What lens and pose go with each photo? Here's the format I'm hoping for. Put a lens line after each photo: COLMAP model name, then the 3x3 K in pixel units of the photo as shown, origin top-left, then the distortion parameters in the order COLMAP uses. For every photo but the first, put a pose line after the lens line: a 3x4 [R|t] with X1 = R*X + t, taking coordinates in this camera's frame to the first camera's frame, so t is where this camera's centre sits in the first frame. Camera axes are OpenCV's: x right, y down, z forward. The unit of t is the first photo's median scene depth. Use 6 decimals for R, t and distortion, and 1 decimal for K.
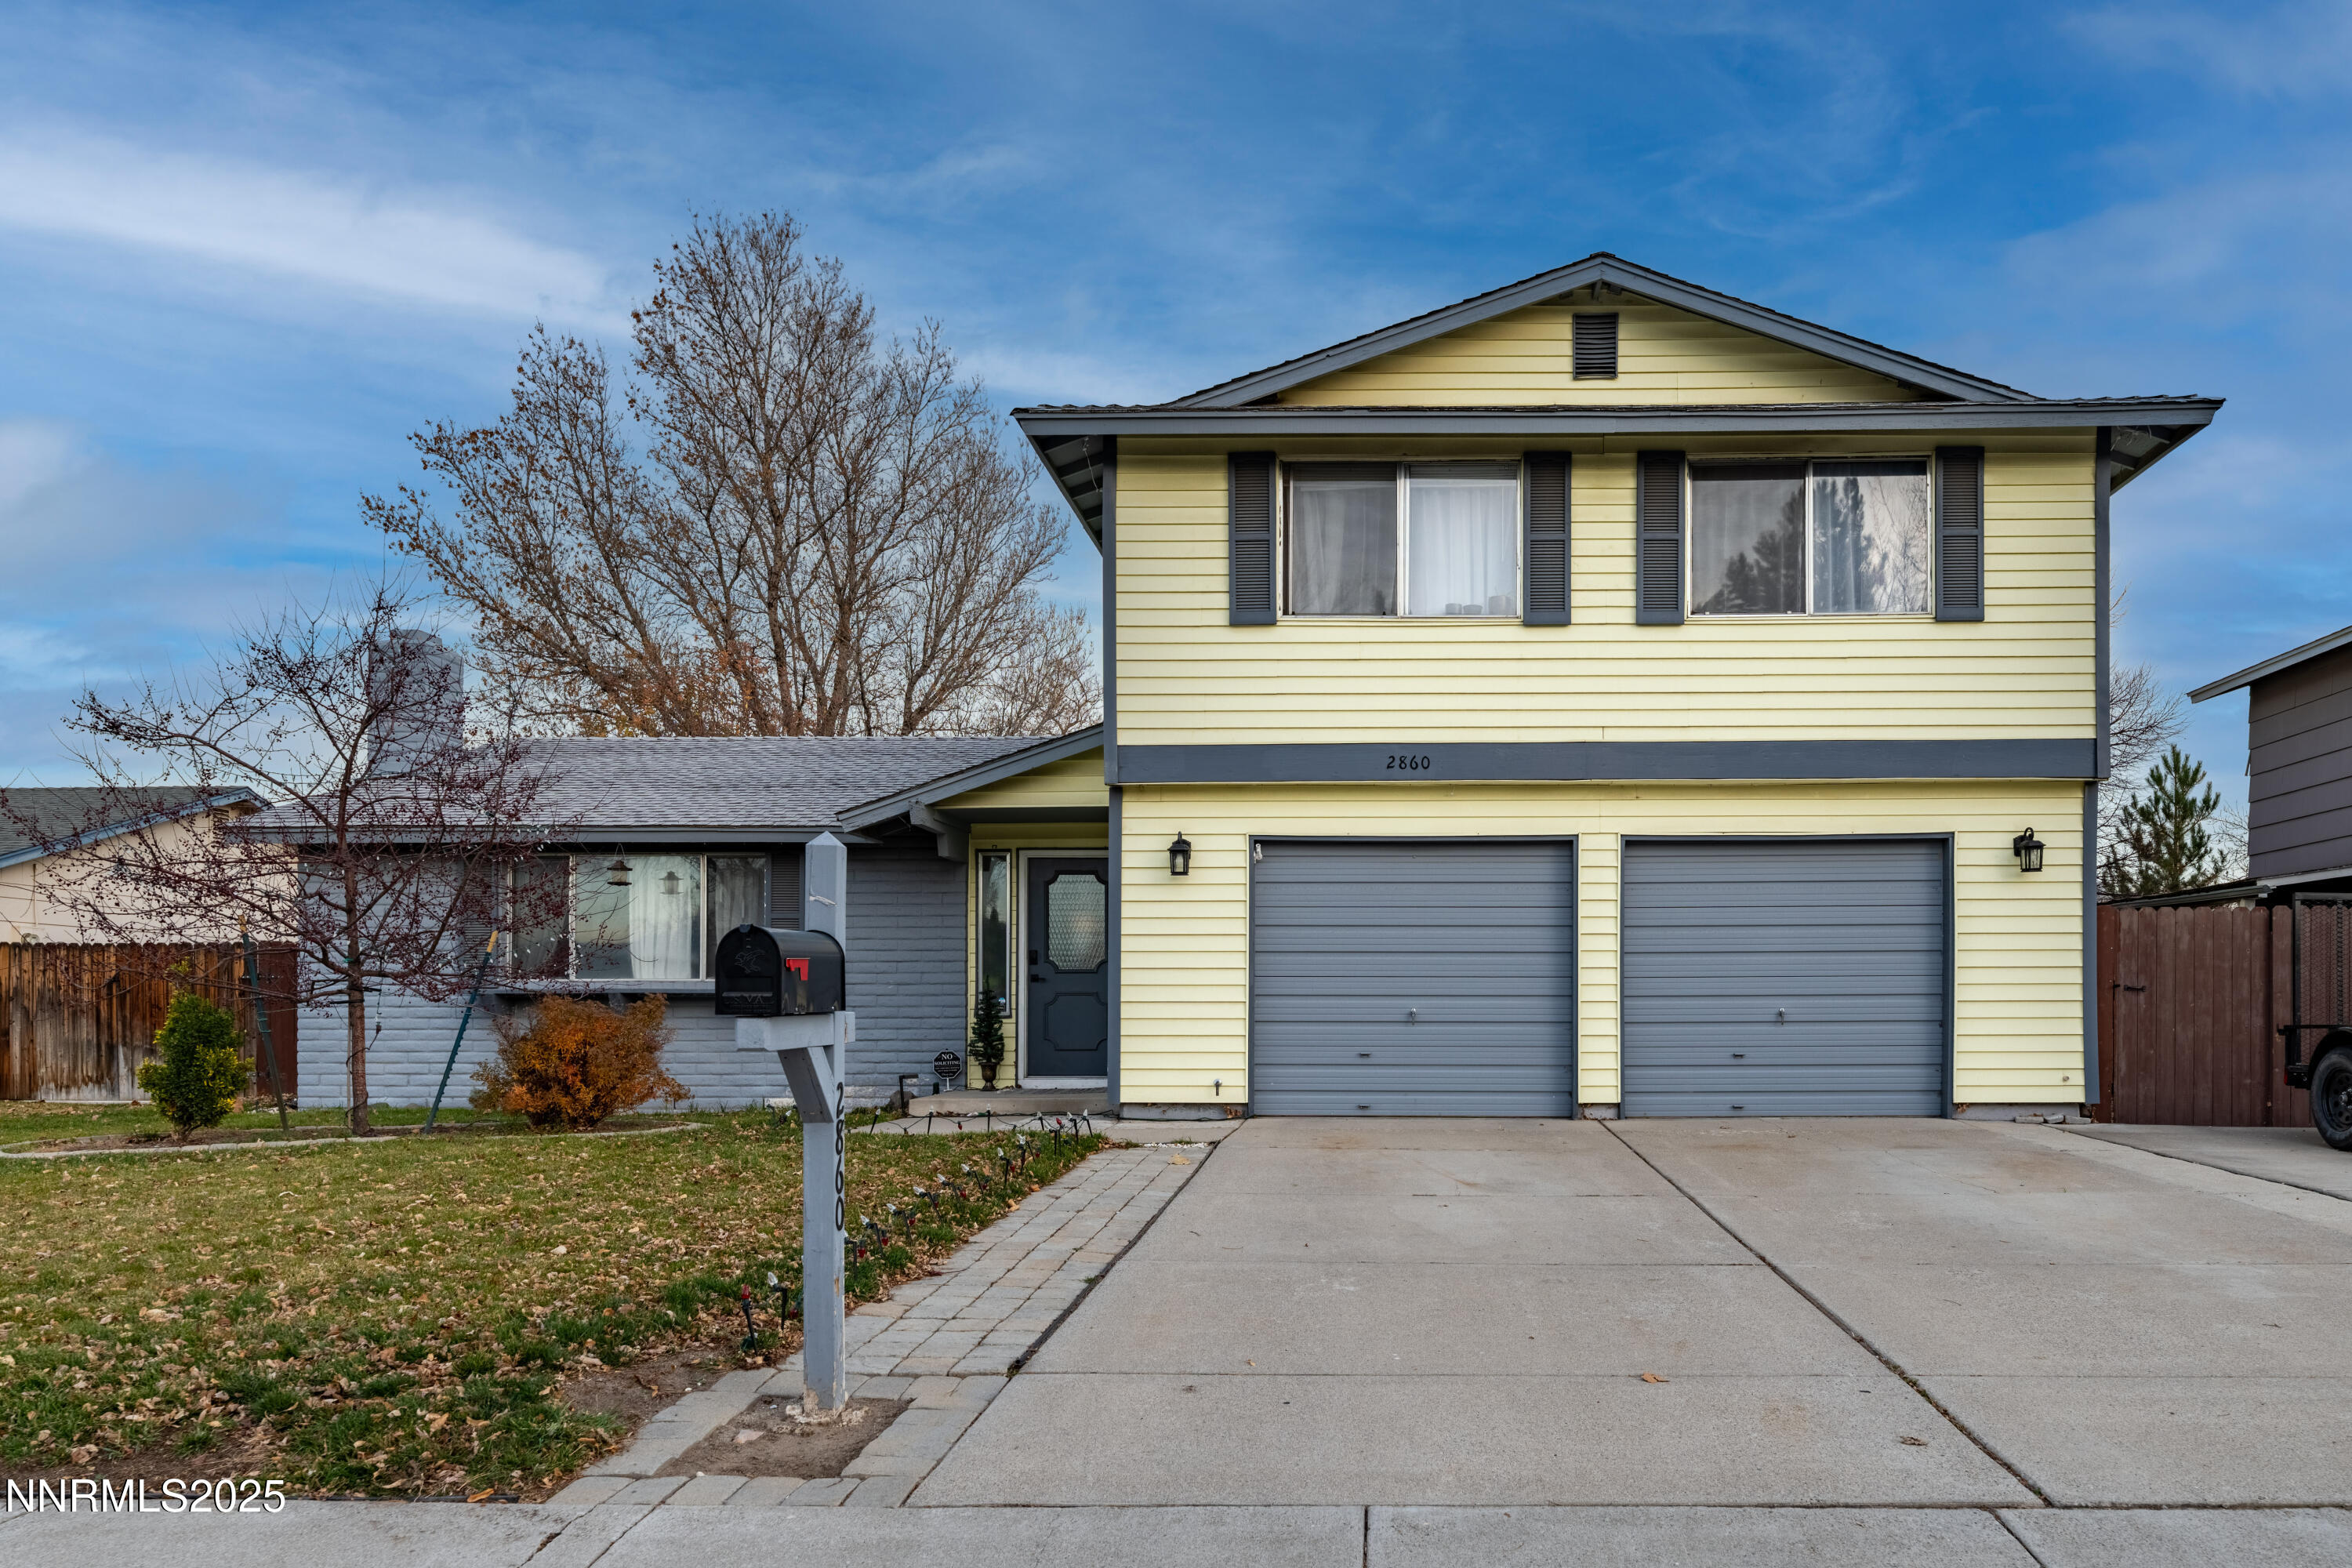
lens RADIAL K [[1651.1, 0, 1307.6], [0, 1651.1, 1016.7], [0, 0, 1]] dist [-0.002243, -0.000839]
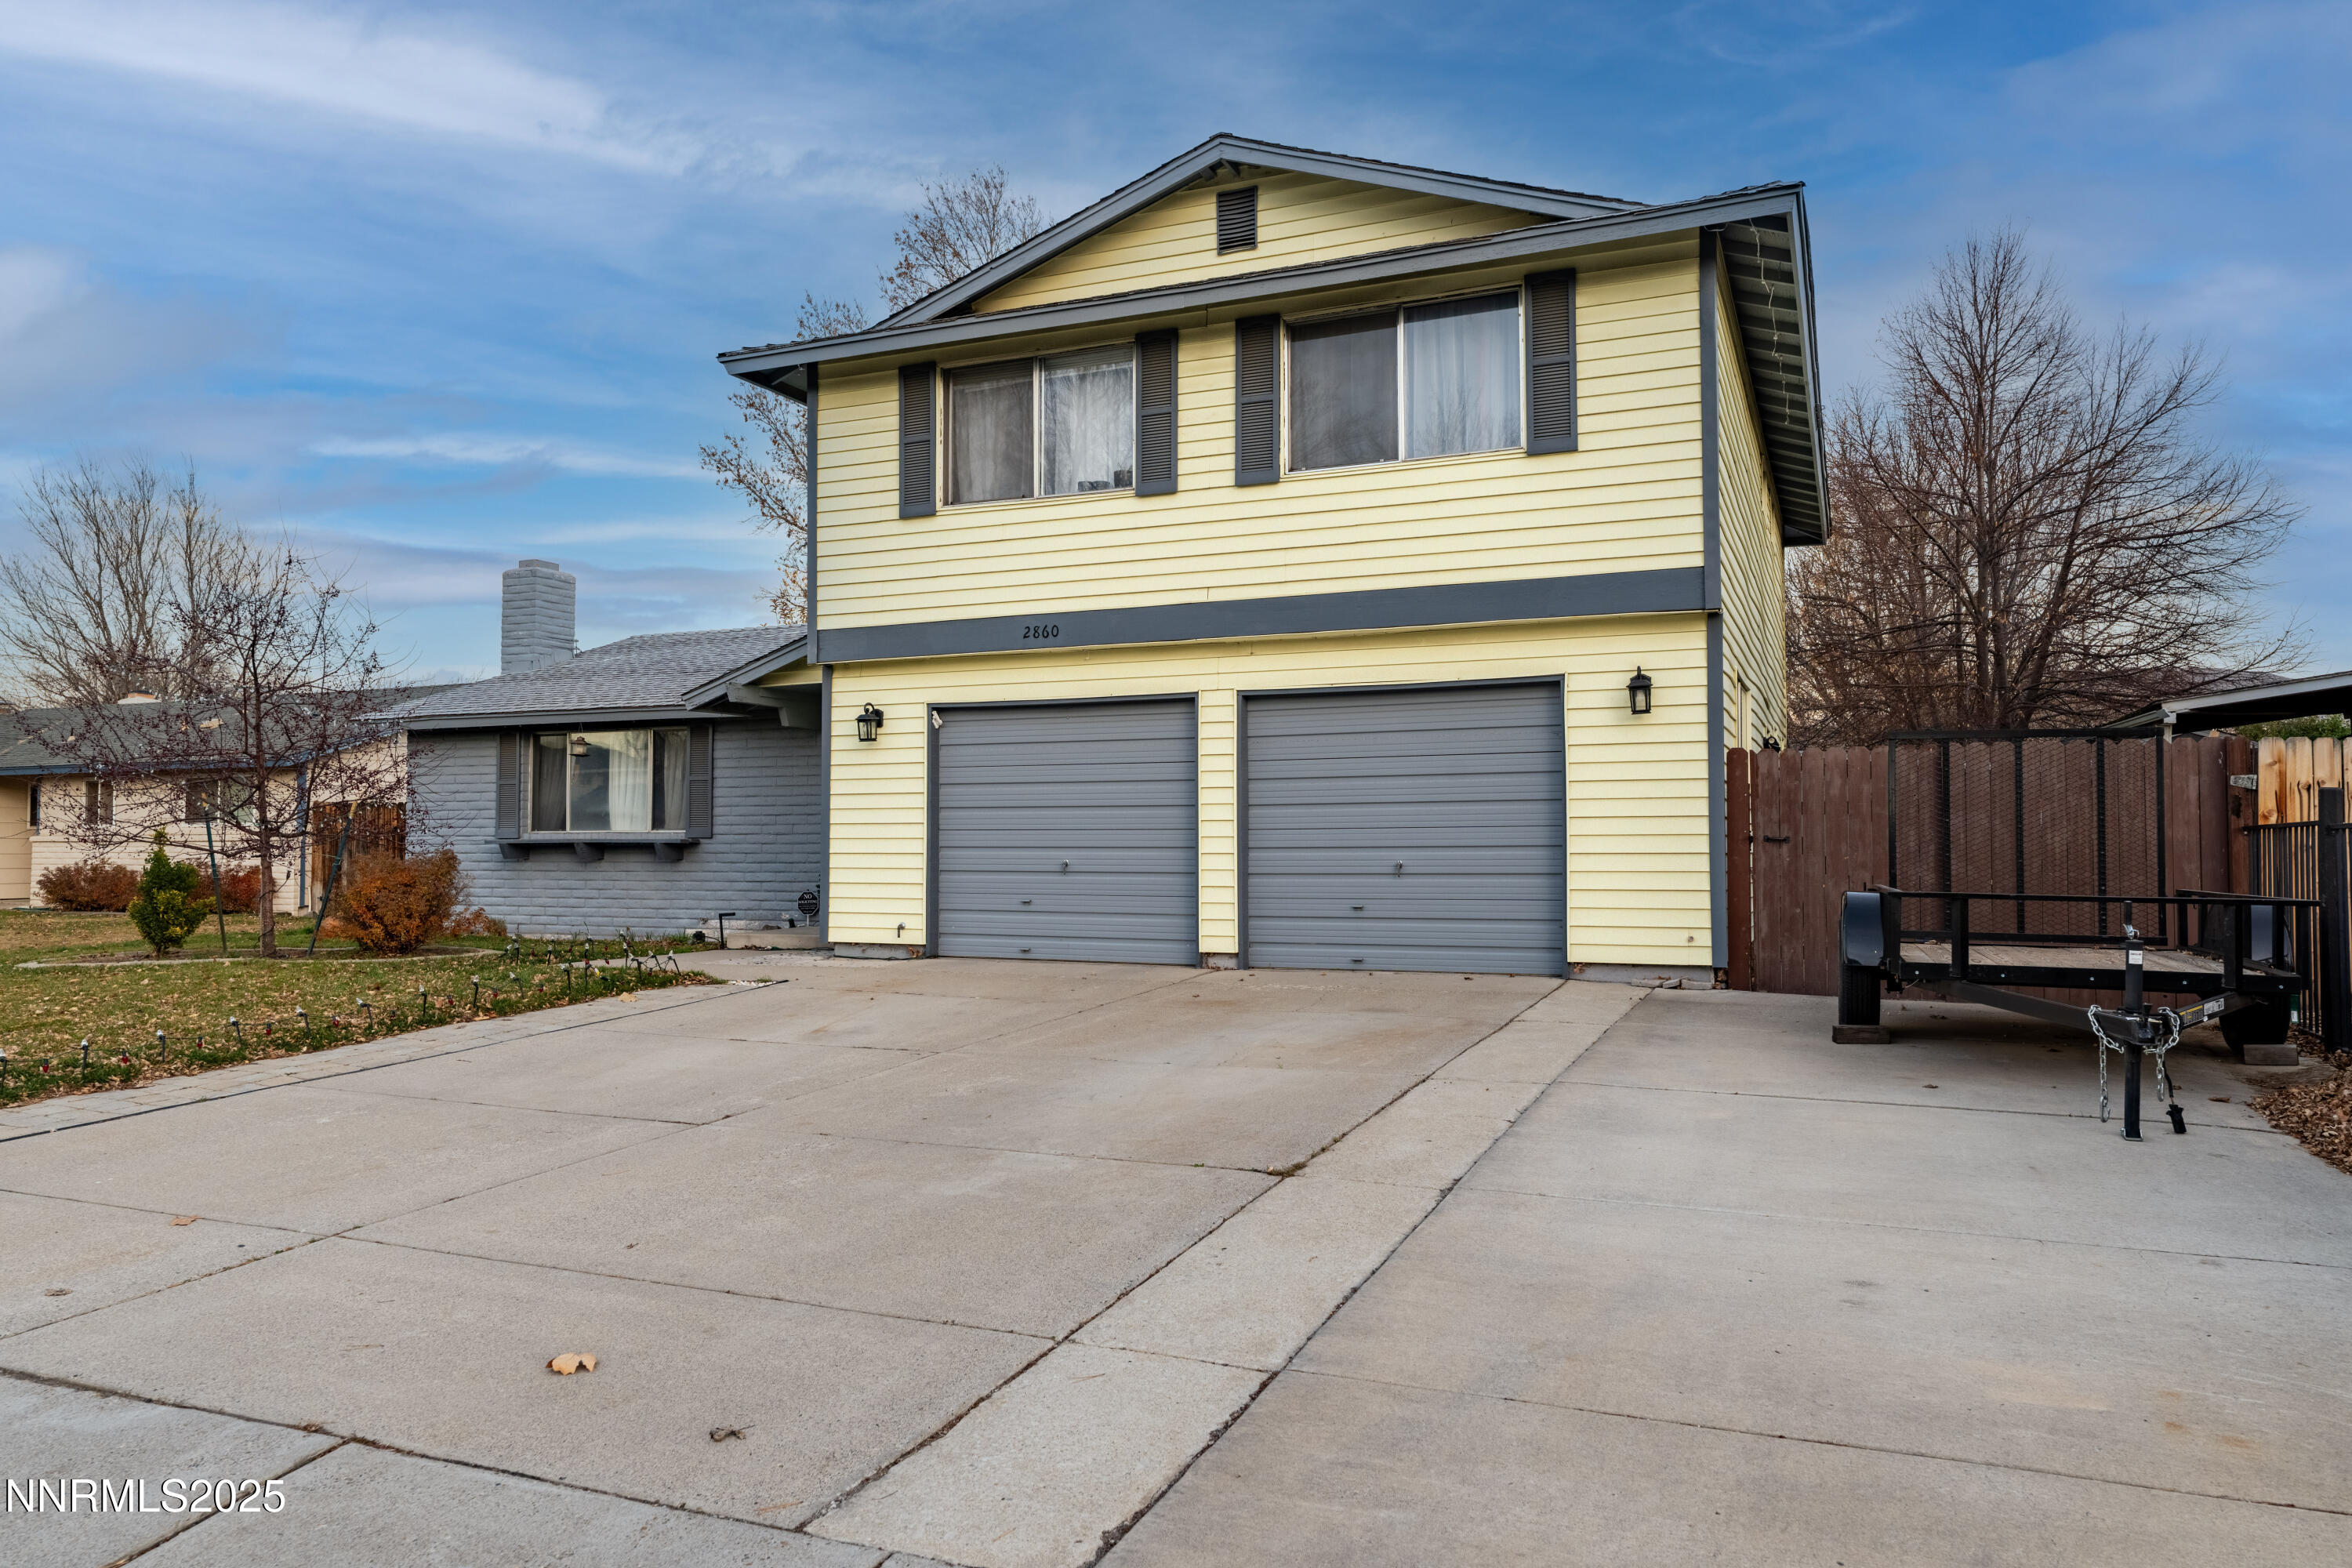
lens RADIAL K [[1541.5, 0, 1176.0], [0, 1541.5, 784.0], [0, 0, 1]] dist [-0.002768, -0.000228]
pose [[0.927360, -0.016140, -0.373821, 0.513547], [0.002693, 0.999331, -0.036467, -0.017519], [0.374160, 0.032811, 0.926784, 0.102510]]
